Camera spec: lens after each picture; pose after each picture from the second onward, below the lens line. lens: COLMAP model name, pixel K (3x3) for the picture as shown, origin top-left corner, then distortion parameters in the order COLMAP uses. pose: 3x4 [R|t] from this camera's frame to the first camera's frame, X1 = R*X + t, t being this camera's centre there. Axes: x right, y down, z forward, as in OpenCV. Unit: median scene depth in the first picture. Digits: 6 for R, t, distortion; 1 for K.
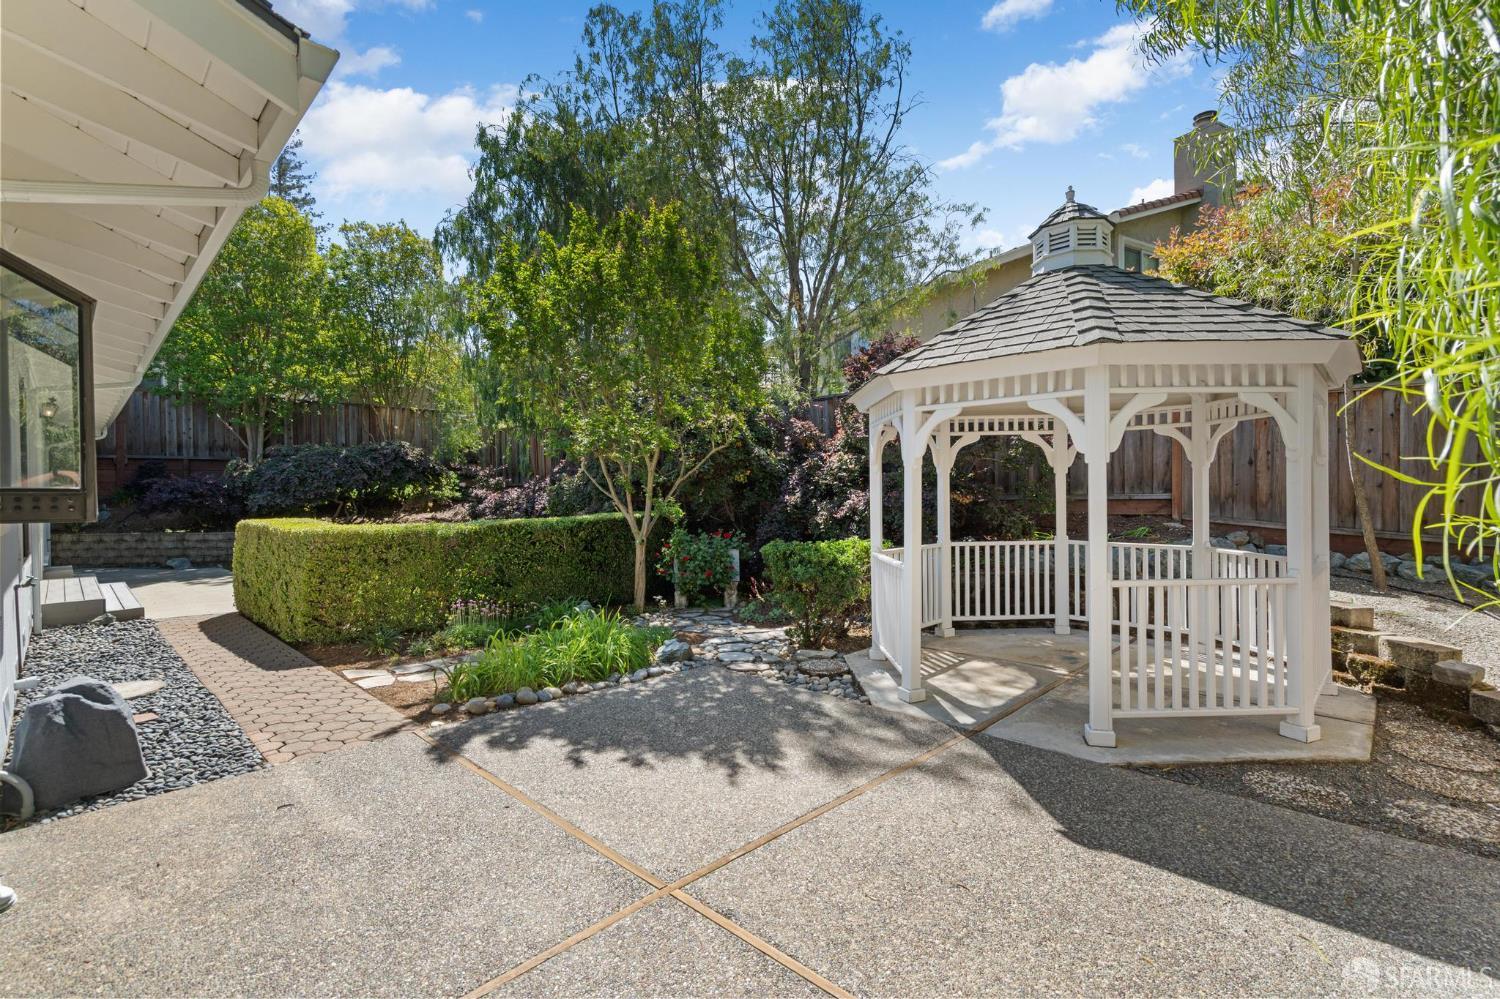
lens RADIAL K [[698.1, 0, 735.6], [0, 698.1, 484.9], [0, 0, 1]] dist [0.001914, 0.000698]
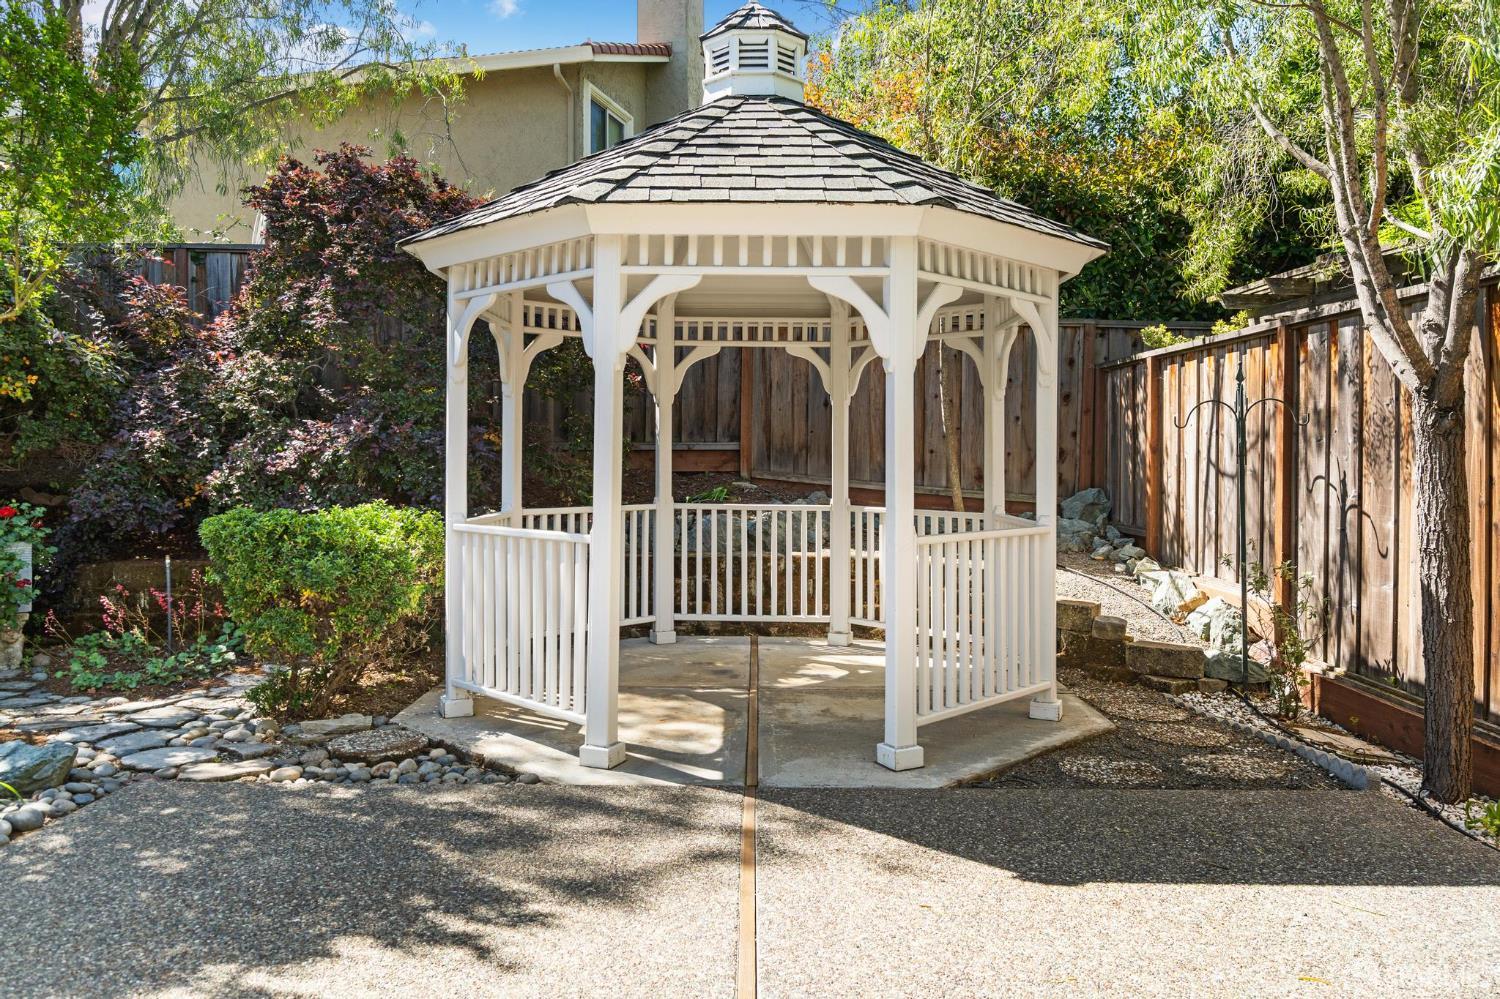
lens RADIAL K [[1136.0, 0, 753.8], [0, 1136.0, 444.6], [0, 0, 1]] dist [0.002262, 0.004918]
pose [[0.710800, 0.024564, 0.702965, -0.310549], [-0.021304, 0.999683, -0.013391, 0.045910], [-0.703071, -0.005458, 0.711099, 0.214102]]
